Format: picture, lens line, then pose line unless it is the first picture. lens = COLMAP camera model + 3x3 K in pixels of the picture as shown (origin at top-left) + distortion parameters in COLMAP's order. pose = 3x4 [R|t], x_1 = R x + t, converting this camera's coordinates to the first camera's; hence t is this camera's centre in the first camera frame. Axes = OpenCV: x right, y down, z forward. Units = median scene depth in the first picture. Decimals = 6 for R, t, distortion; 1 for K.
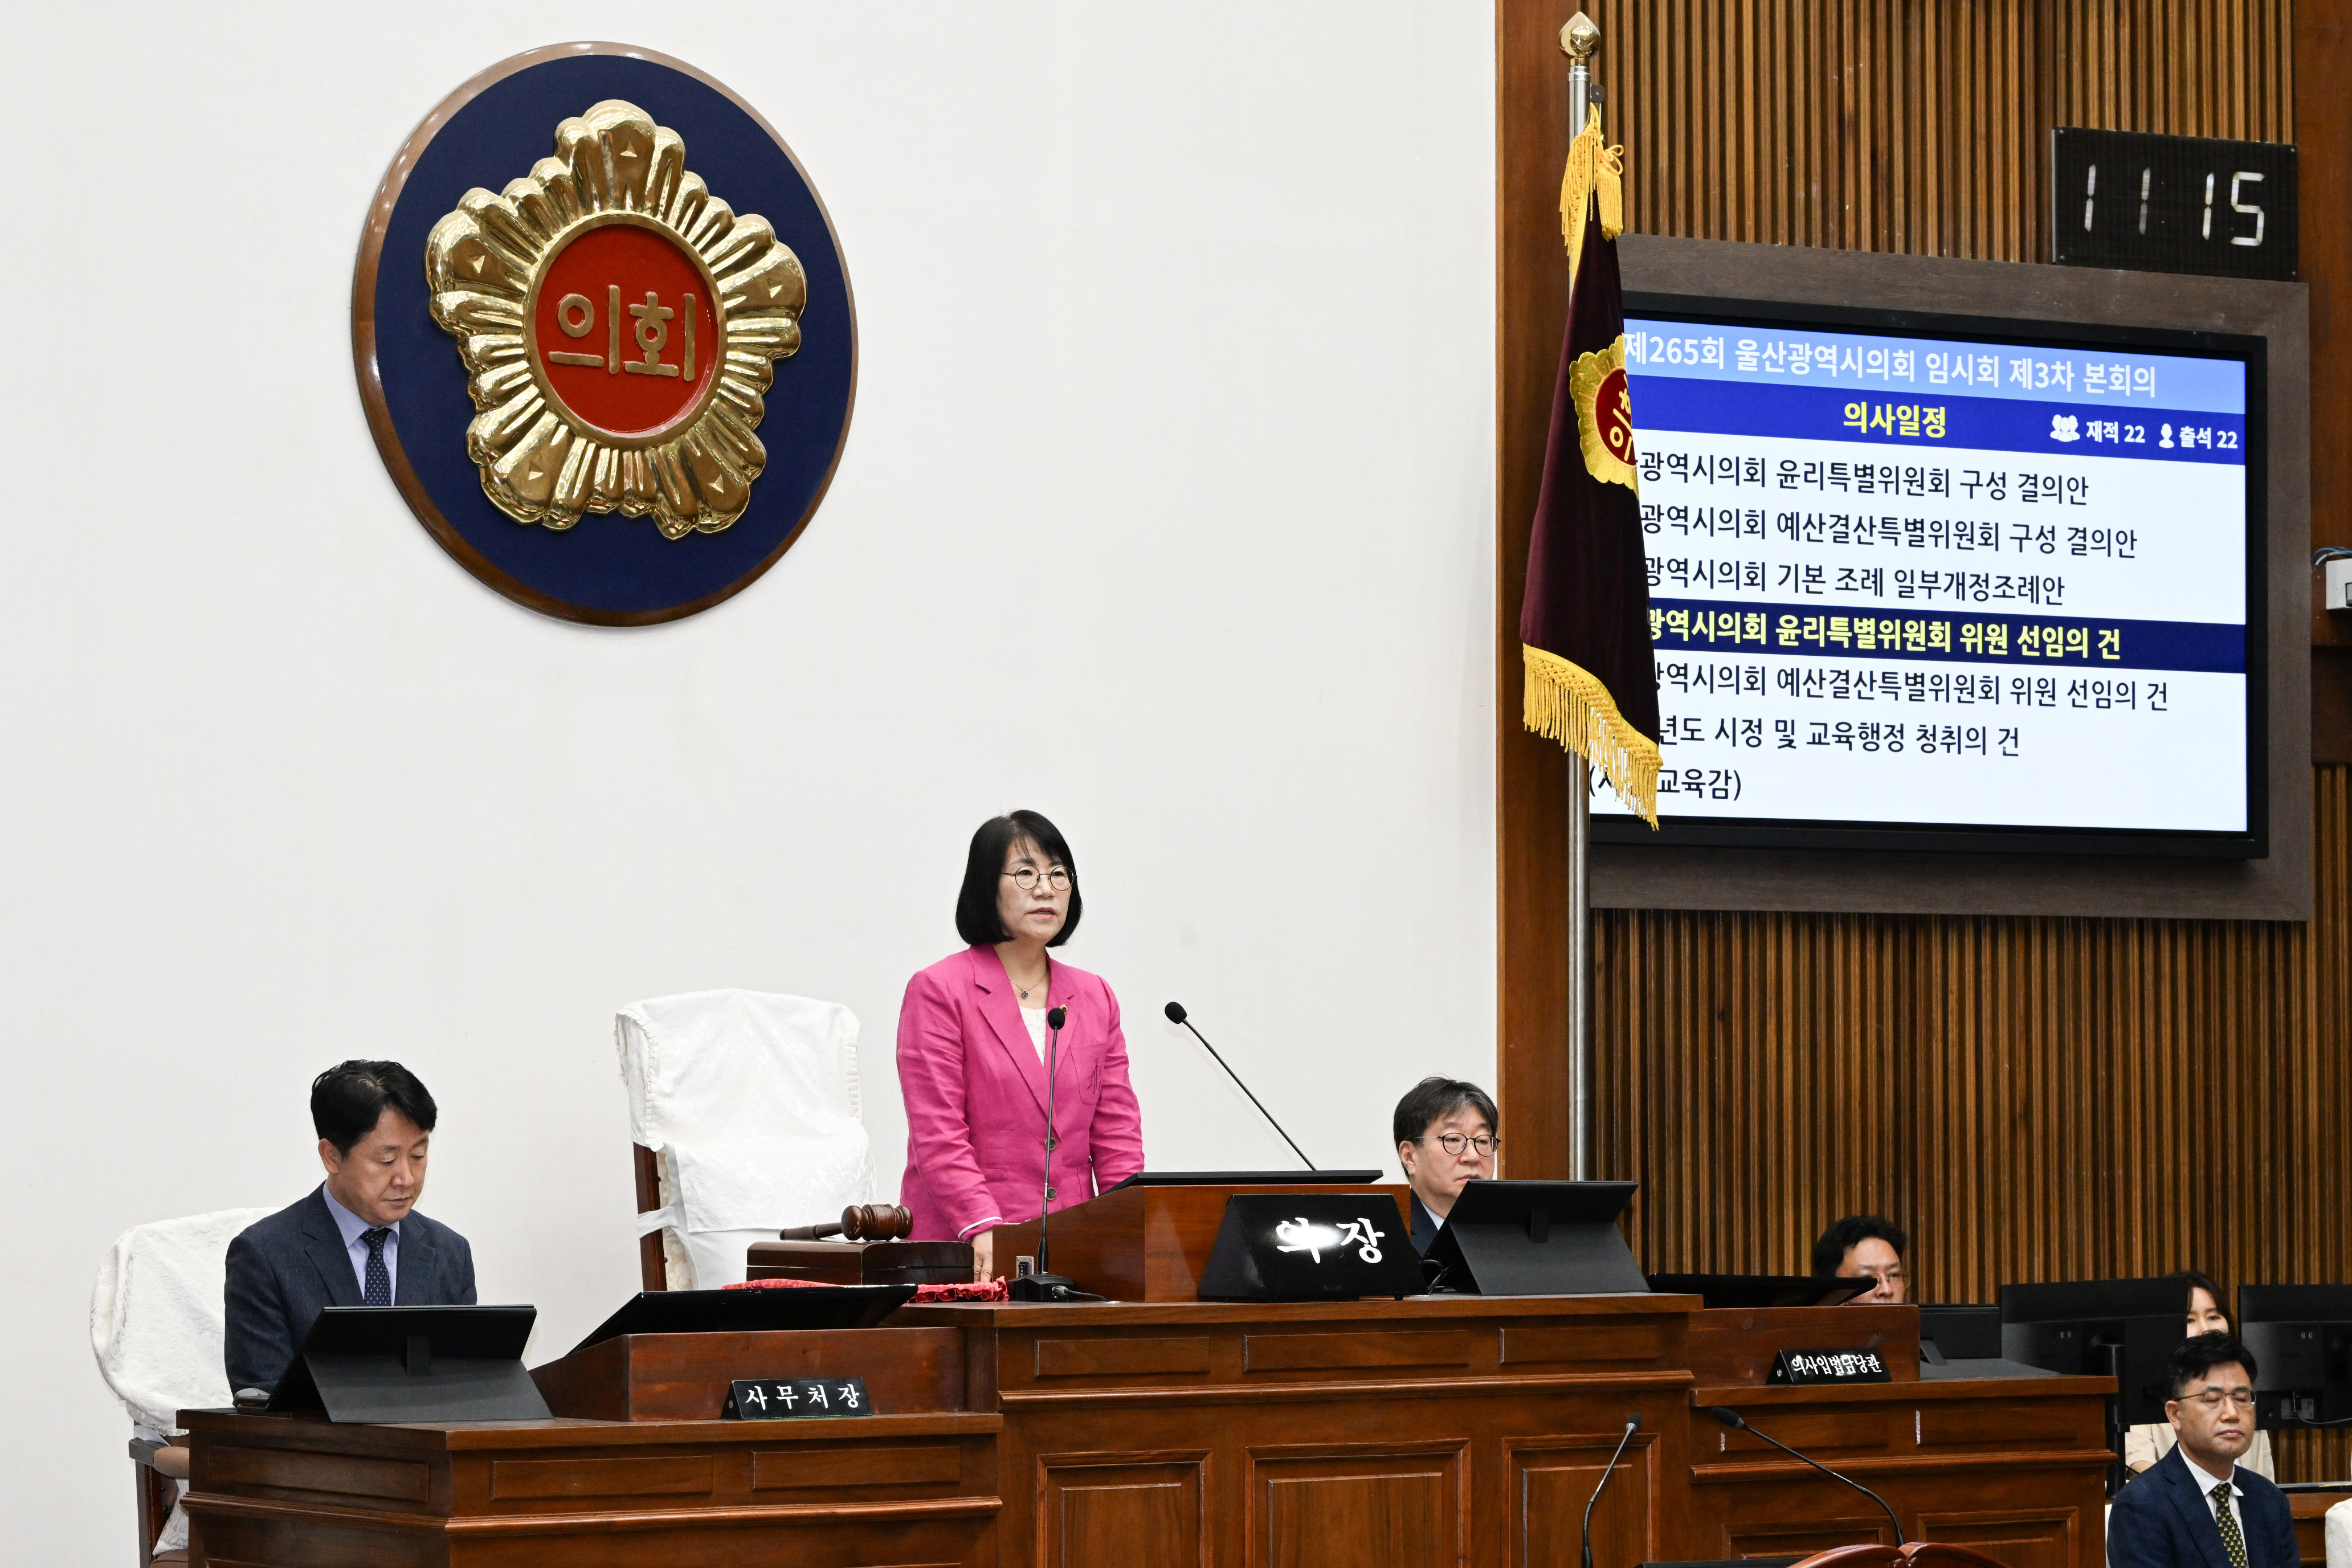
lens RADIAL K [[6447.9, 0, 1169.3], [0, 6447.9, 778.9], [0, 0, 1]] dist [-0.010408, 0.293615]
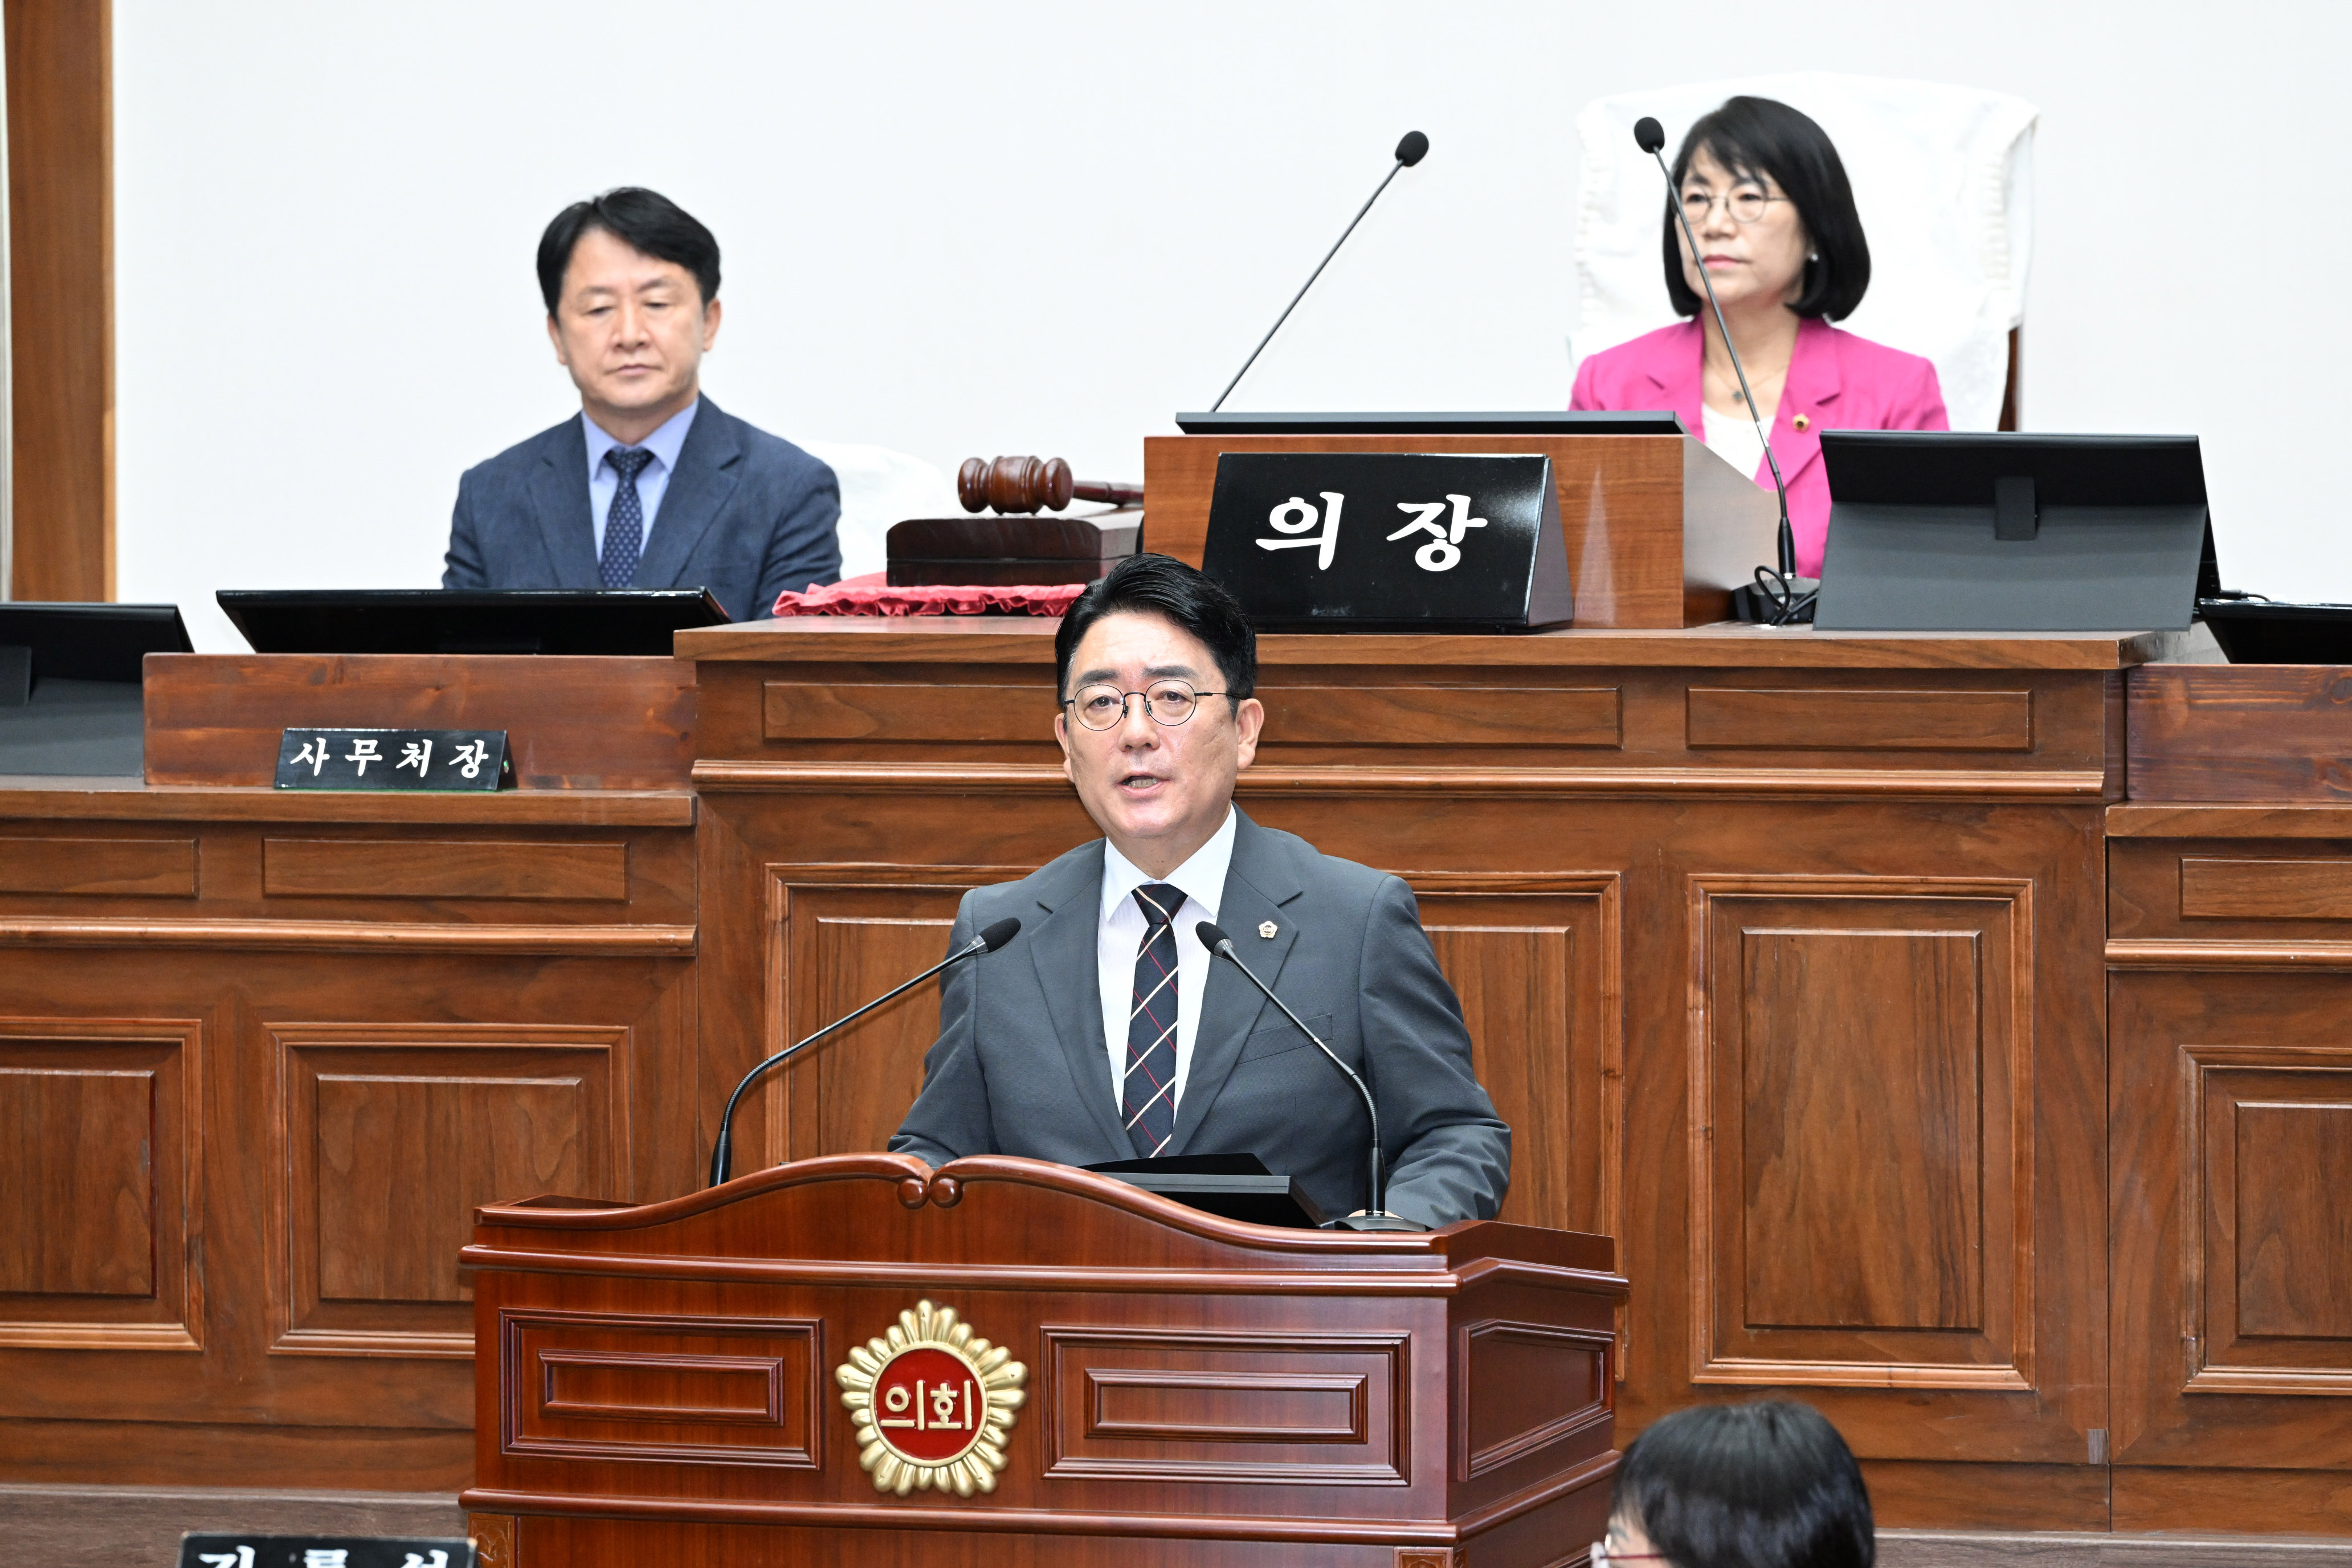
lens RADIAL K [[12795.8, 0, 1278.2], [0, 12795.8, 784.5], [0, 0, 1]] dist [0.025132, -2.811178]
pose [[0.621281, 0.039301, -0.782602, 0.804516], [0.048324, 0.994919, 0.088327, -0.008760], [0.782096, -0.092694, 0.616225, 0.220158]]
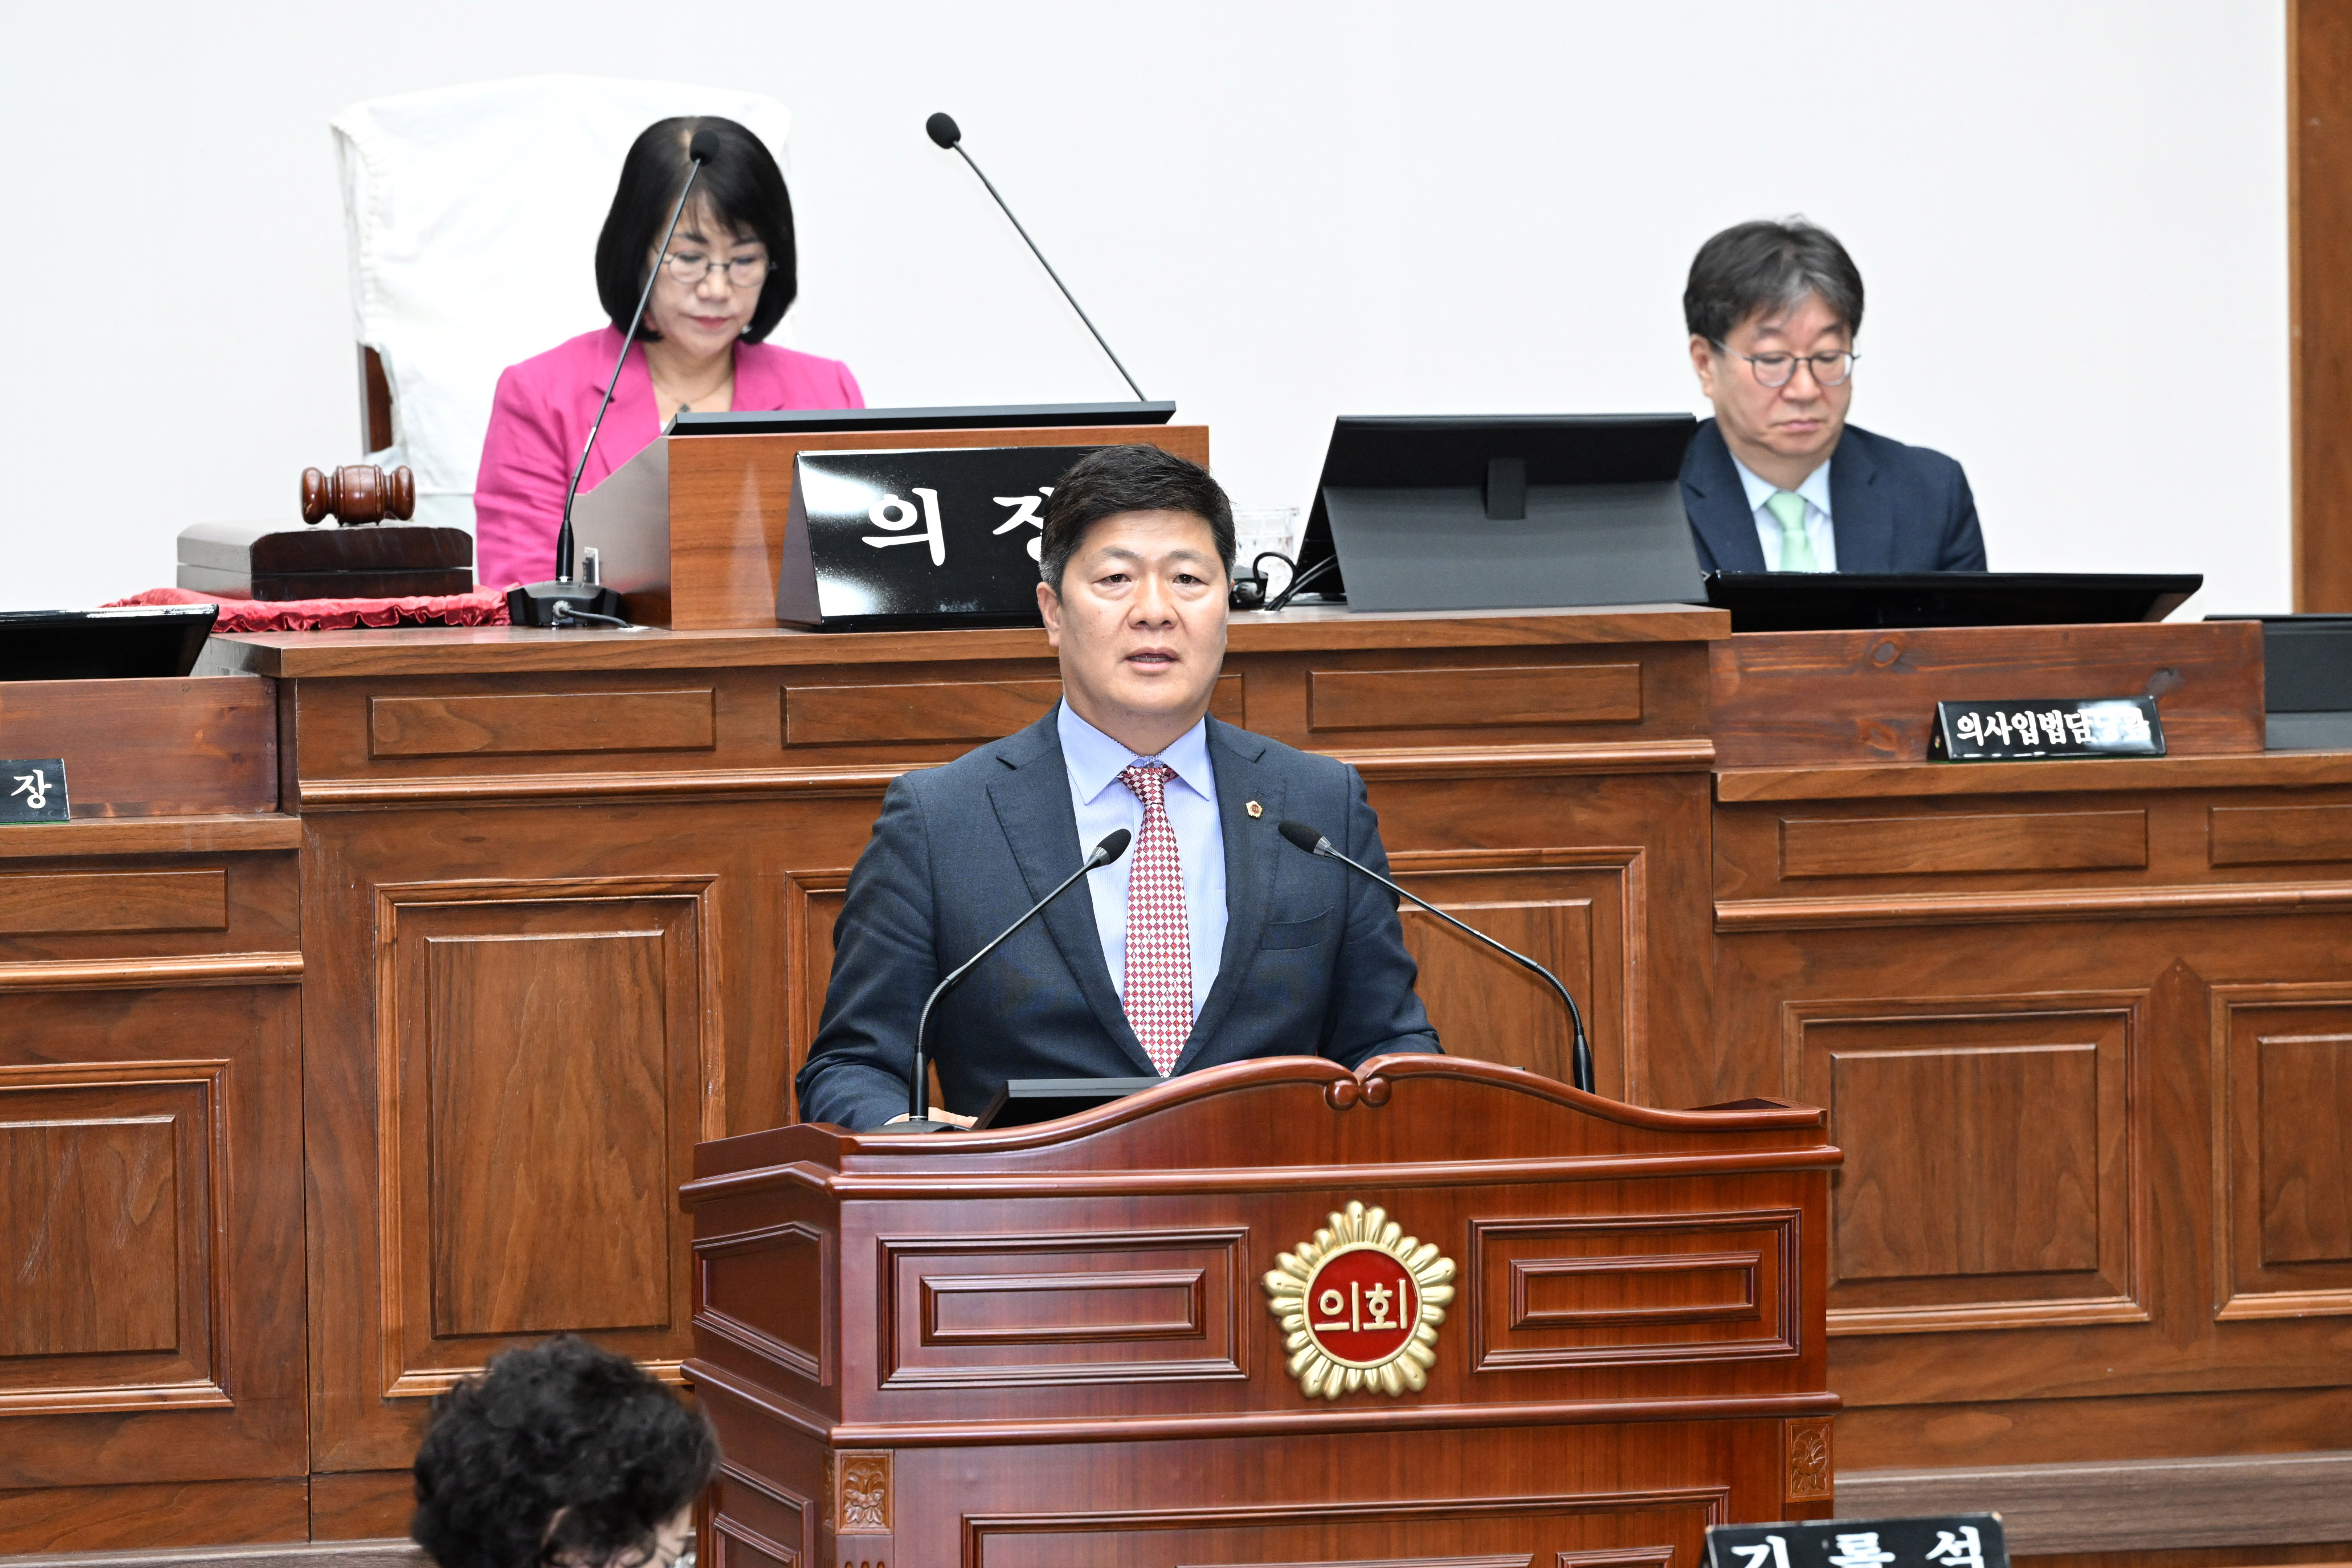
lens RADIAL K [[13164.4, 0, 1176.0], [0, 13164.4, 784.0], [0, 0, 1]] dist [0.016969, -3.150686]
pose [[0.935868, 0.006329, -0.352294, 0.399745], [0.033014, 0.993865, 0.105556, -0.027694], [0.350801, -0.110417, 0.929918, -0.109166]]
